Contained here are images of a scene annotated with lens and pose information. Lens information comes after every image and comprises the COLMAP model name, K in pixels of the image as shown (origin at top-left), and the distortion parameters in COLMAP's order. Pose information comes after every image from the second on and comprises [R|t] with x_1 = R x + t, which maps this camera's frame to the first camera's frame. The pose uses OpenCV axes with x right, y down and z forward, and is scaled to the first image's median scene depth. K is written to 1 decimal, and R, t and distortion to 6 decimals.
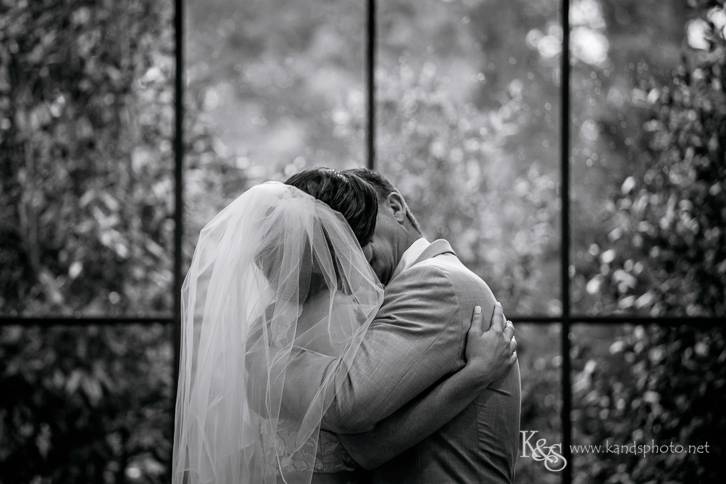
lens RADIAL K [[3510.6, 0, 362.9], [0, 3510.6, 241.9], [0, 0, 1]] dist [0.608048, 0.000000]
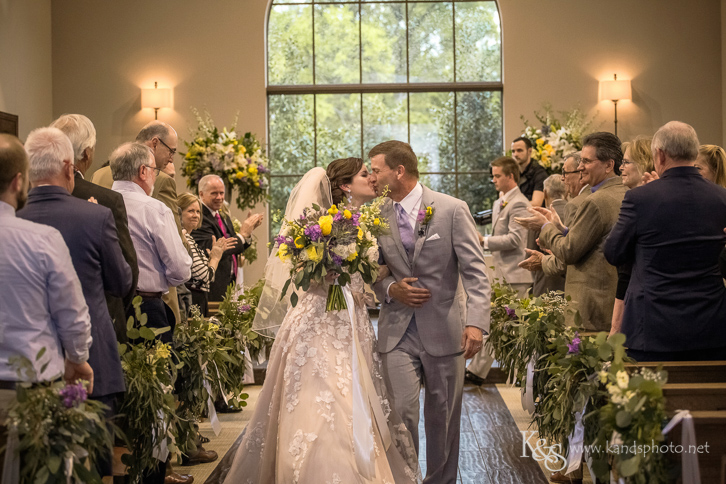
lens RADIAL K [[1781.0, 0, 362.5], [0, 1781.0, 242.0], [0, 0, 1]] dist [-0.093465, 0.000000]
pose [[0.999855, -0.015777, 0.006417, -0.010193], [0.015195, 0.996493, 0.082289, -0.060458], [-0.007693, -0.082179, 0.996588, -0.933425]]
